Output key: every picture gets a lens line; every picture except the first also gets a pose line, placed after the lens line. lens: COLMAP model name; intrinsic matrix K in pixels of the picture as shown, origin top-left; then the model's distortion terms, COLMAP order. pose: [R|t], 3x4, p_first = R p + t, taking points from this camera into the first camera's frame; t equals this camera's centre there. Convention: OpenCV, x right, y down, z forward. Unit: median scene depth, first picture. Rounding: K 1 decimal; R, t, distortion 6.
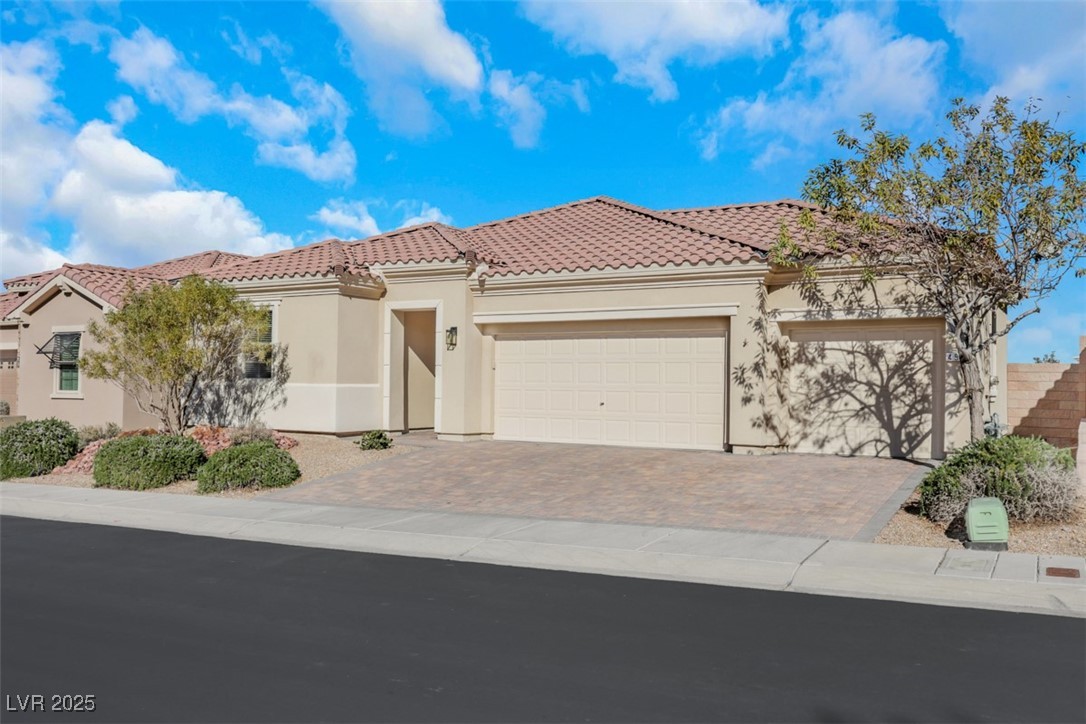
lens RADIAL K [[937.7, 0, 543.0], [0, 937.7, 362.0], [0, 0, 1]] dist [-0.038499, -0.000682]
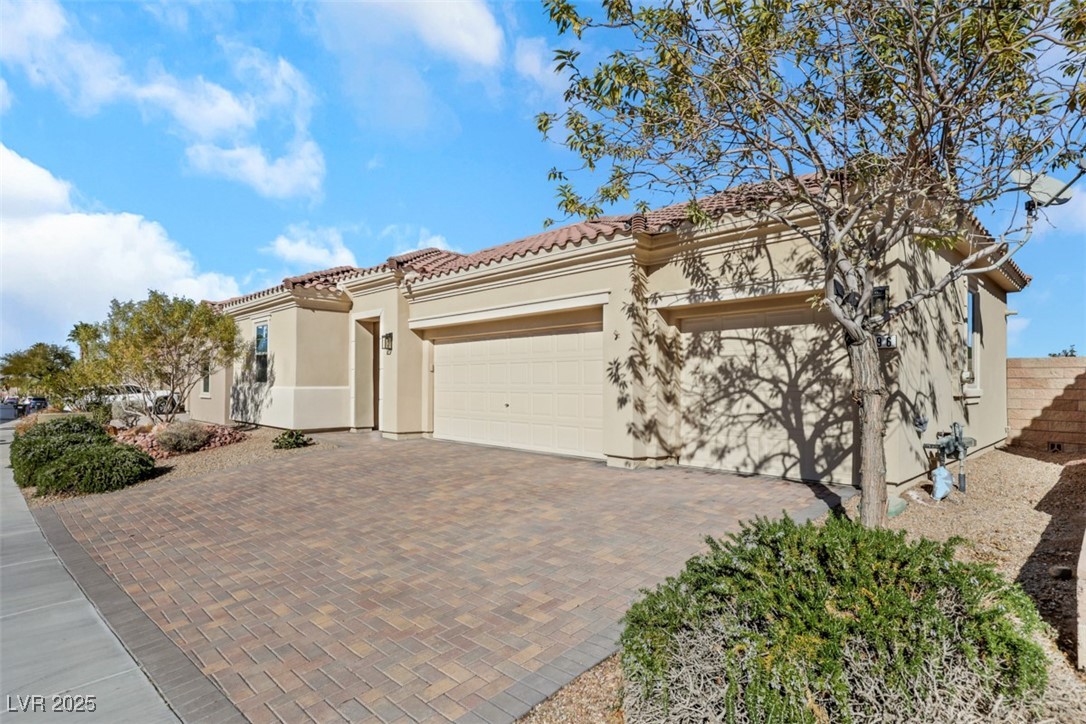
lens RADIAL K [[575.2, 0, 543.0], [0, 575.2, 362.0], [0, 0, 1]] dist [0.001506, 0.000278]
pose [[0.961525, -0.024555, -0.273617, 0.291831], [0.022068, 0.999682, -0.012166, 0.009559], [0.273828, 0.005660, 0.961762, 0.479986]]
